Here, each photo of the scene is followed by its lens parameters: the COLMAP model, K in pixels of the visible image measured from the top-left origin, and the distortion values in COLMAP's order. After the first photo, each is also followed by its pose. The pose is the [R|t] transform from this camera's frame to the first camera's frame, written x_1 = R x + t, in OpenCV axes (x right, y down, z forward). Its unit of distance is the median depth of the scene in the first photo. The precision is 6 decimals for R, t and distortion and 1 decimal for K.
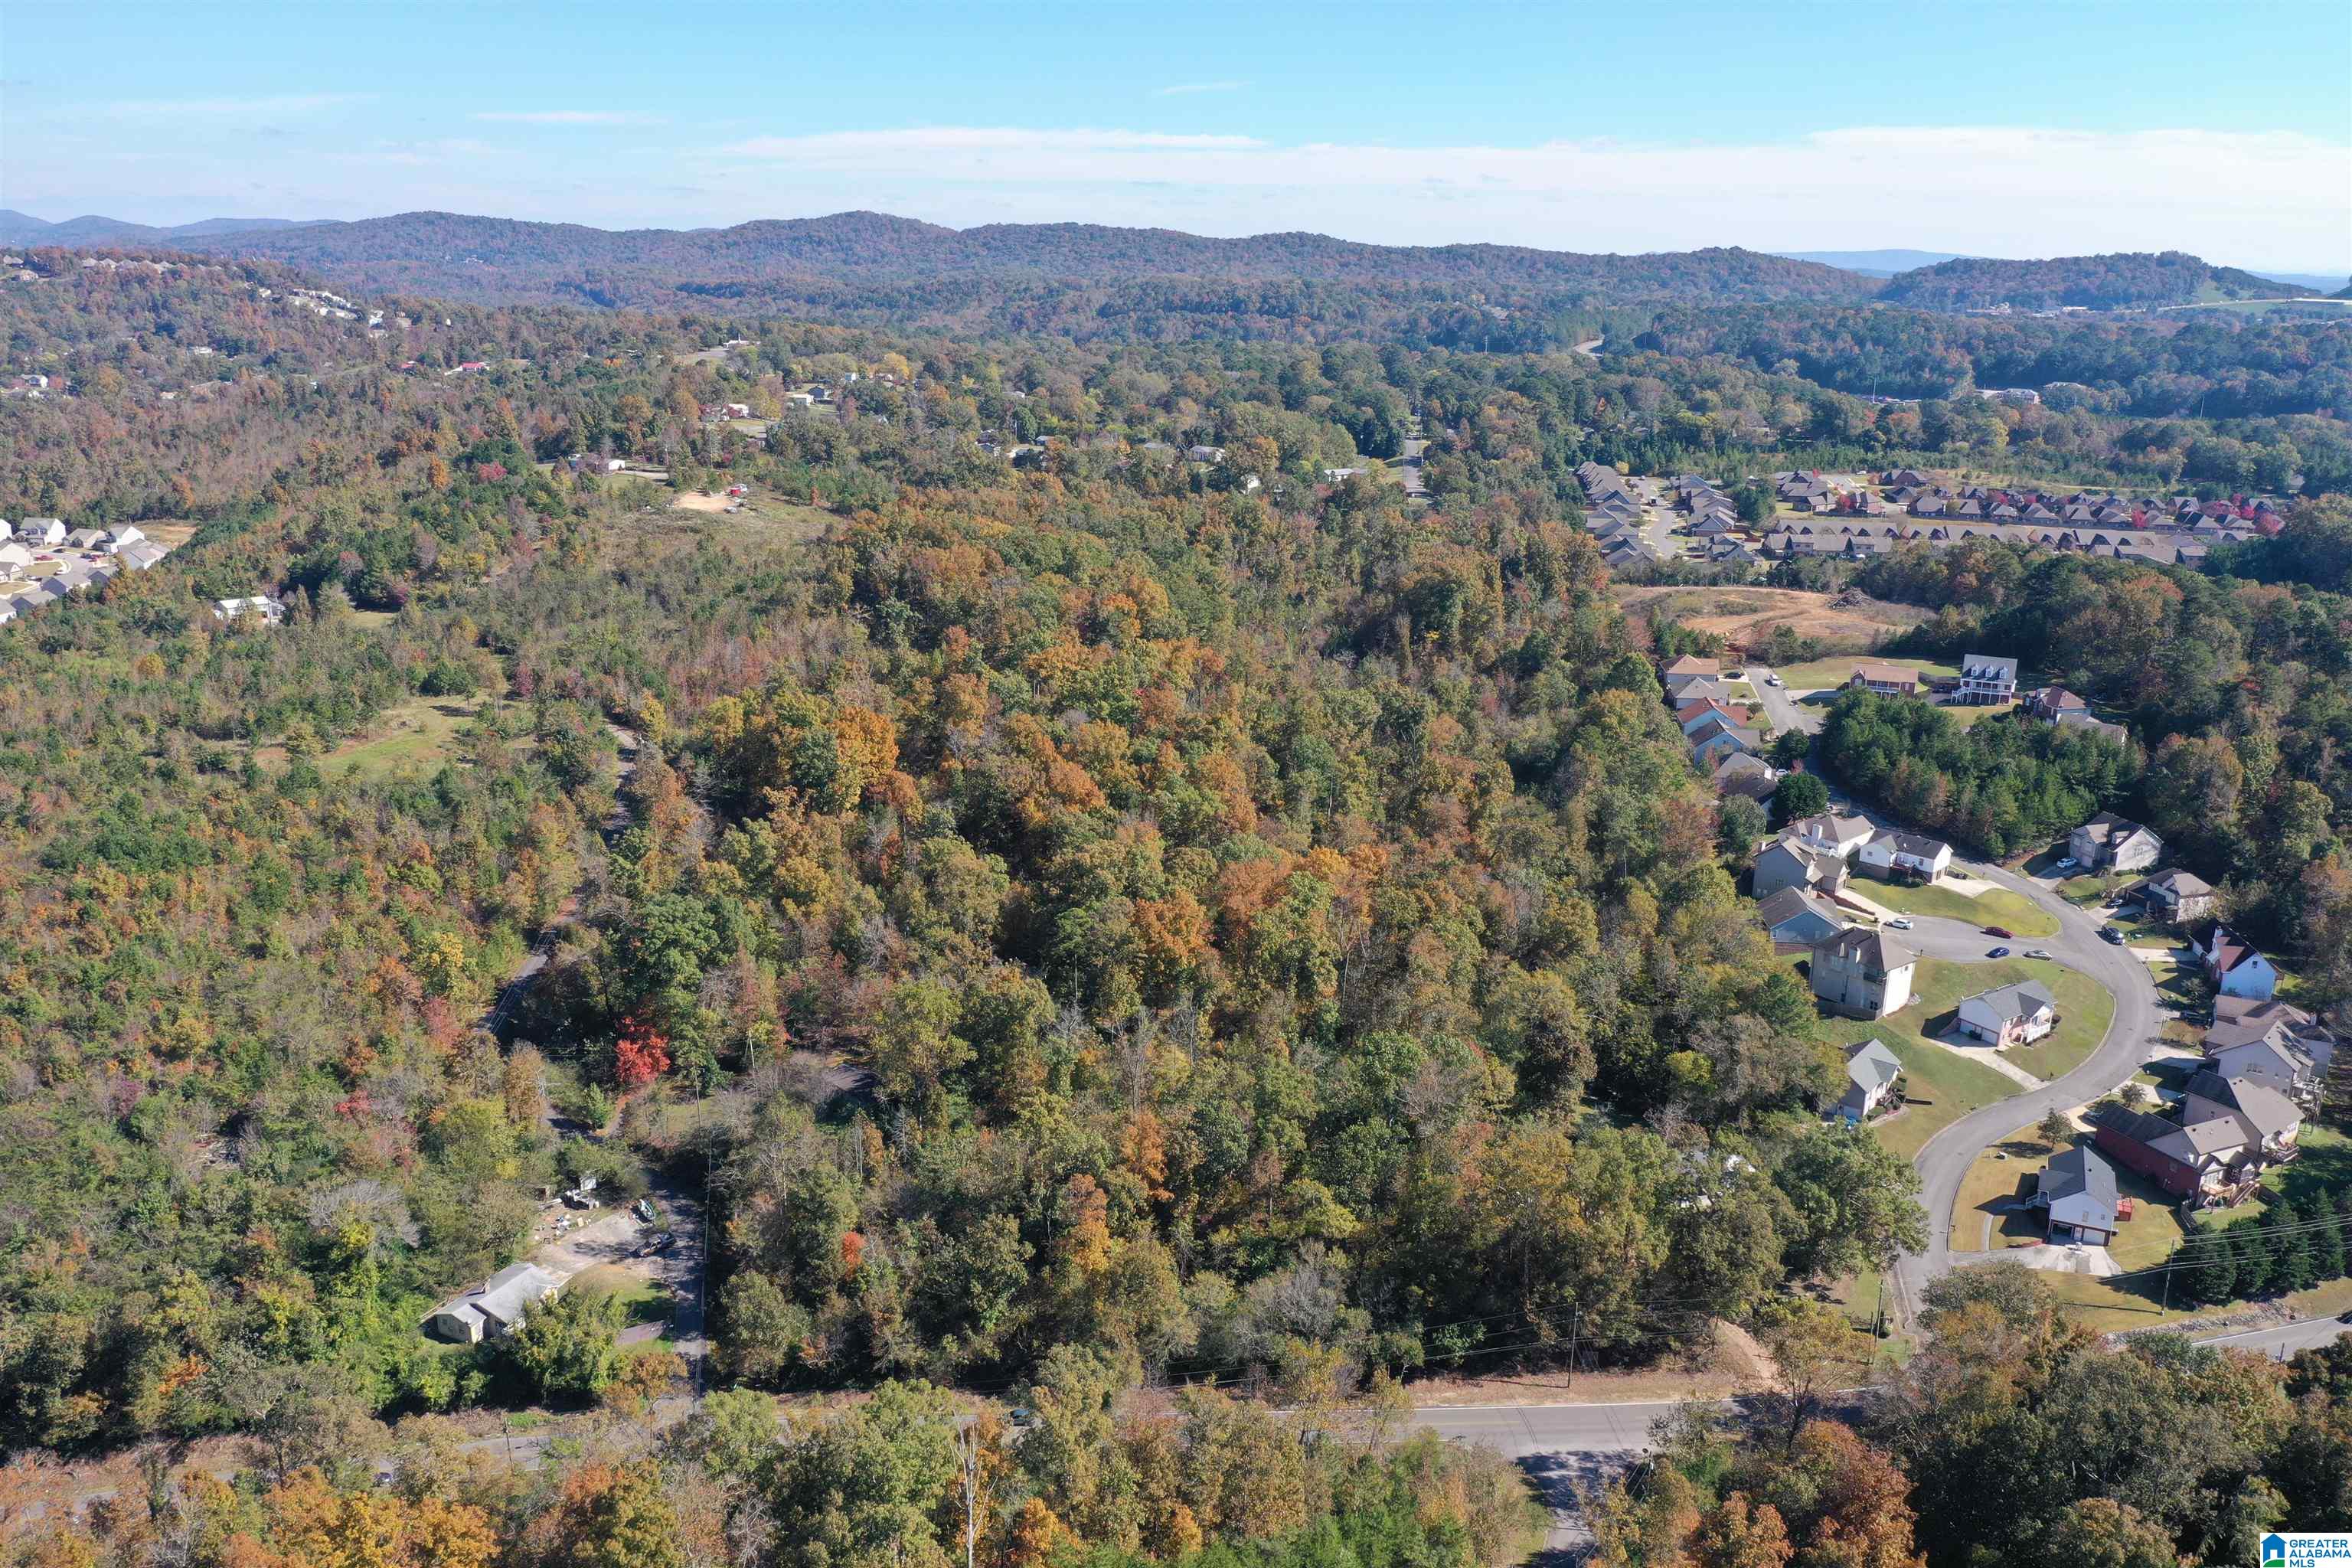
lens RADIAL K [[1871.0, 0, 1176.0], [0, 1871.0, 784.0], [0, 0, 1]] dist [0.007810, 0.009176]
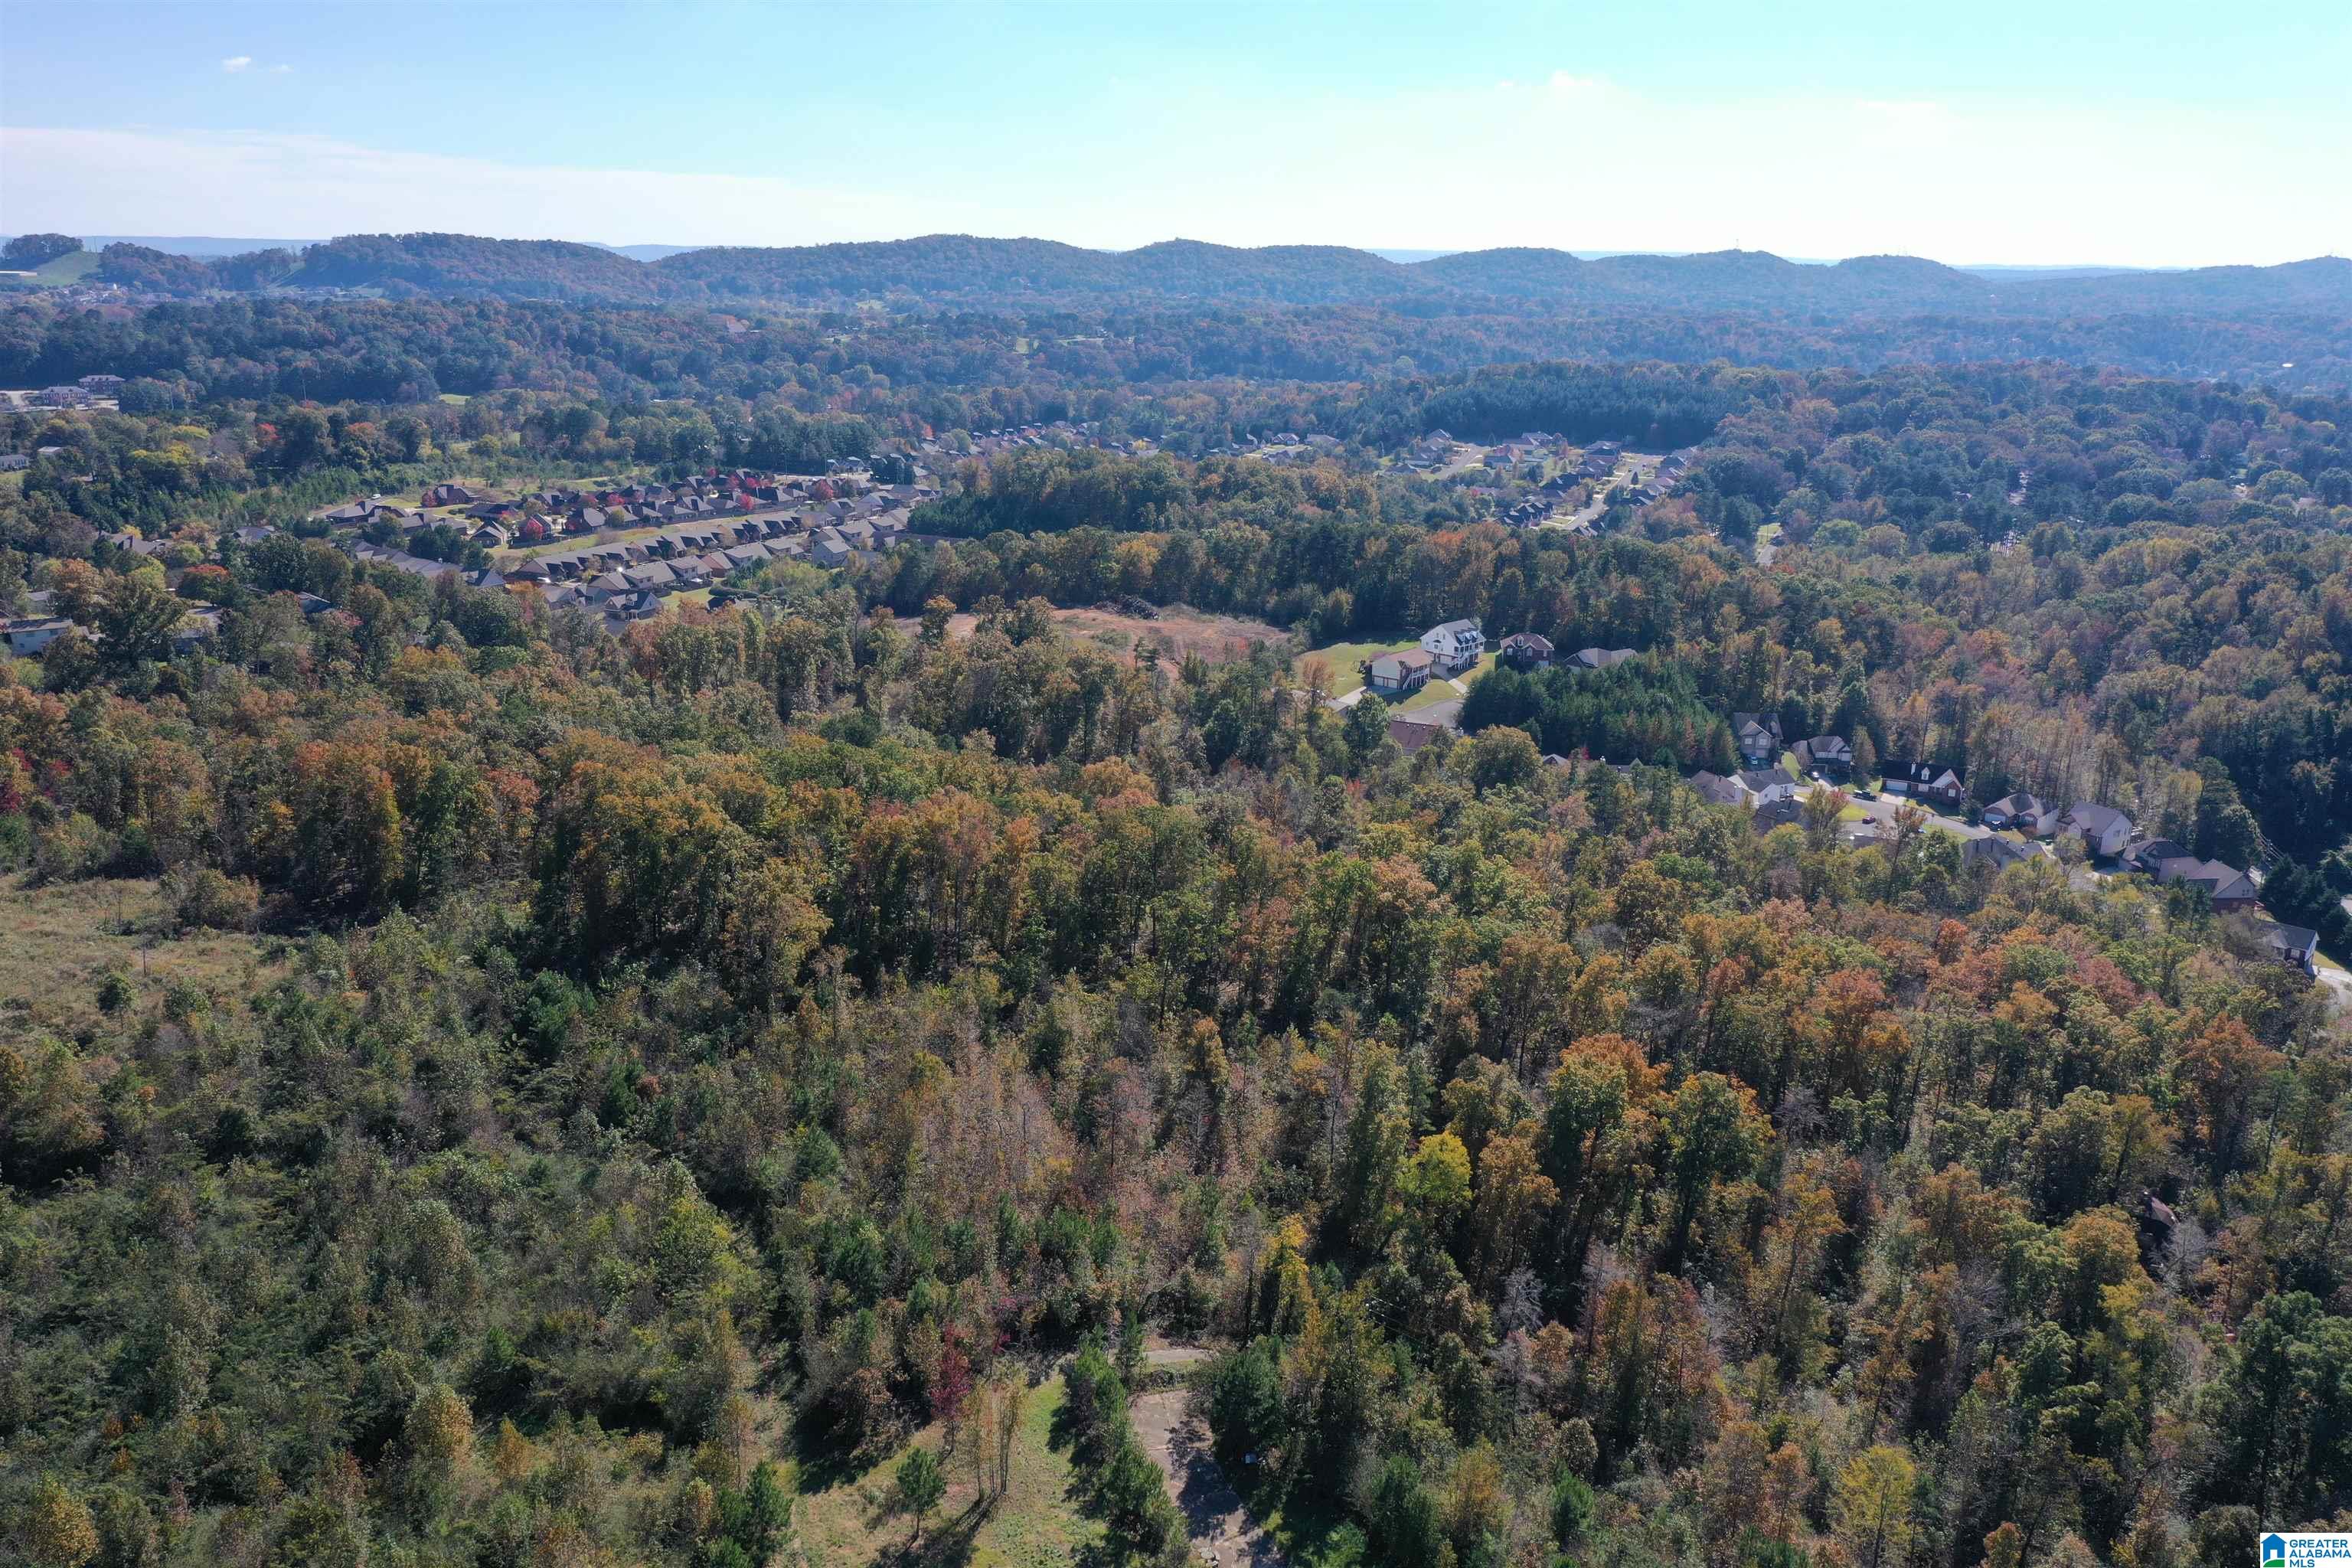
lens RADIAL K [[1871.0, 0, 1176.0], [0, 1871.0, 784.0], [0, 0, 1]] dist [0.007810, 0.009176]
pose [[0.355344, -0.271027, 0.894581, -0.094911], [0.254404, 0.948955, 0.186447, -0.033736], [-0.899449, 0.161332, 0.406156, 0.107962]]
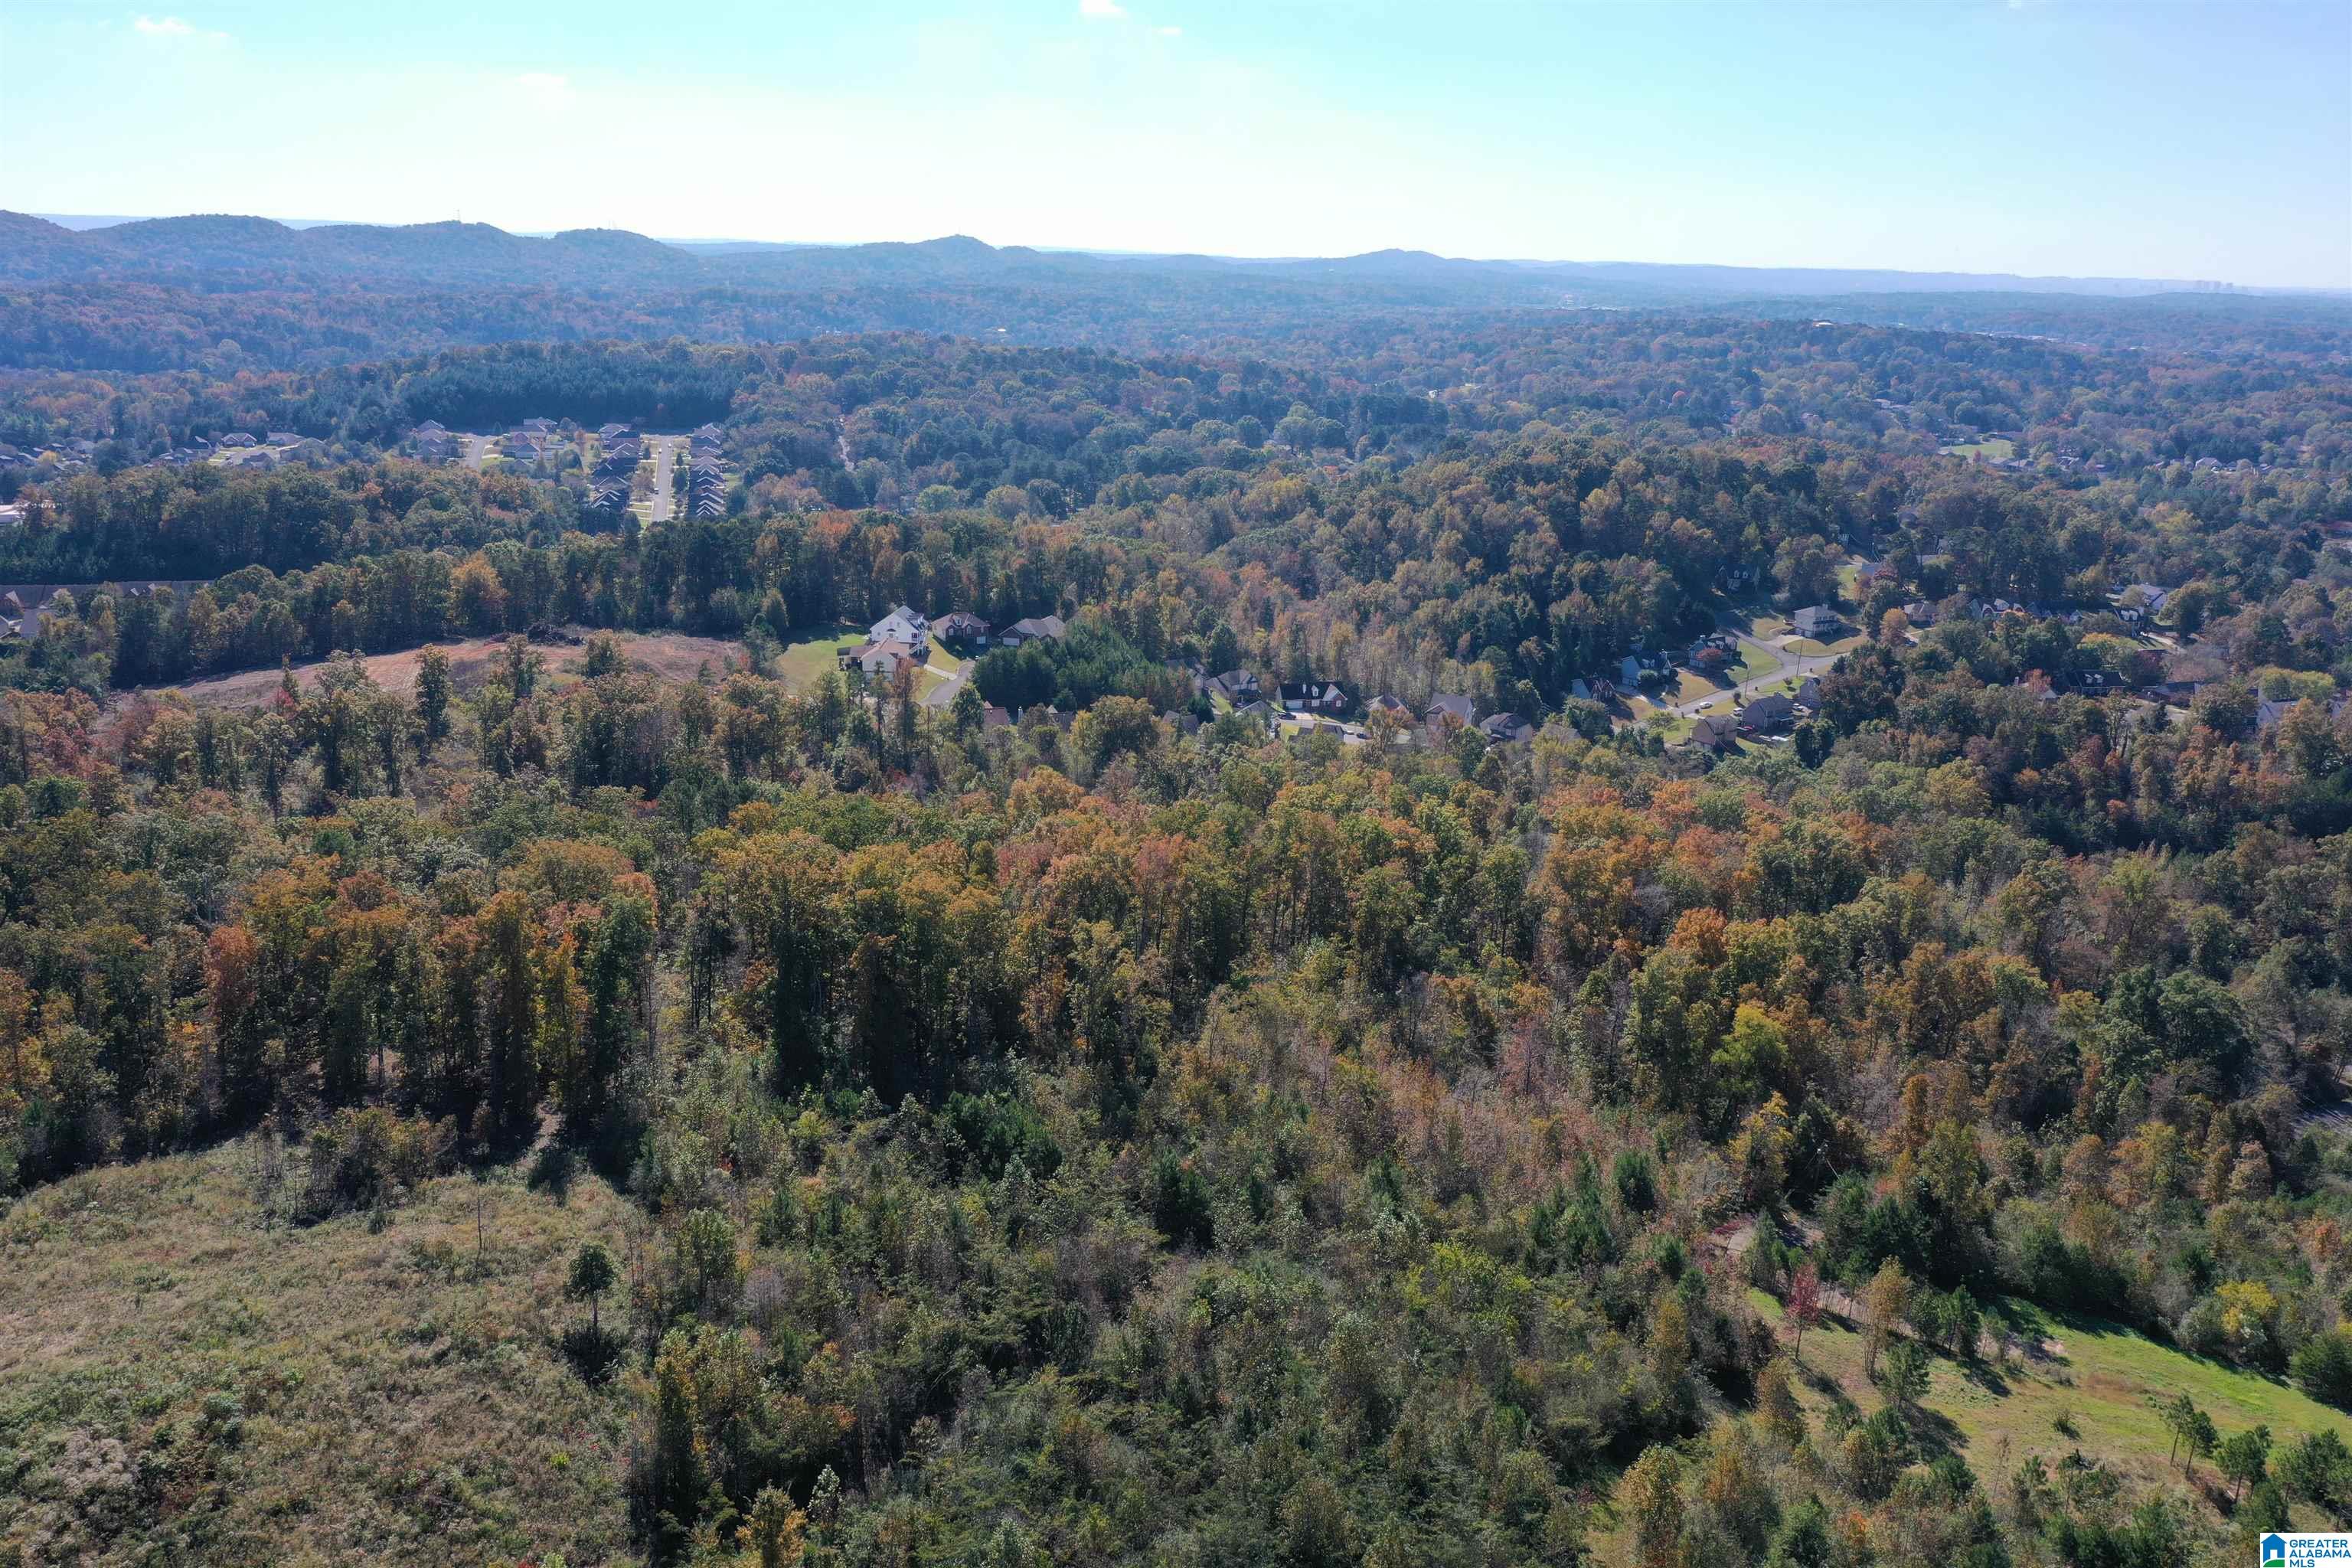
lens RADIAL K [[1871.0, 0, 1176.0], [0, 1871.0, 784.0], [0, 0, 1]] dist [0.007810, 0.009176]
pose [[-0.302158, -0.289006, 0.908392, -0.098531], [0.237585, 0.900031, 0.365374, -0.051617], [-0.923176, 0.326221, -0.203288, 0.167421]]
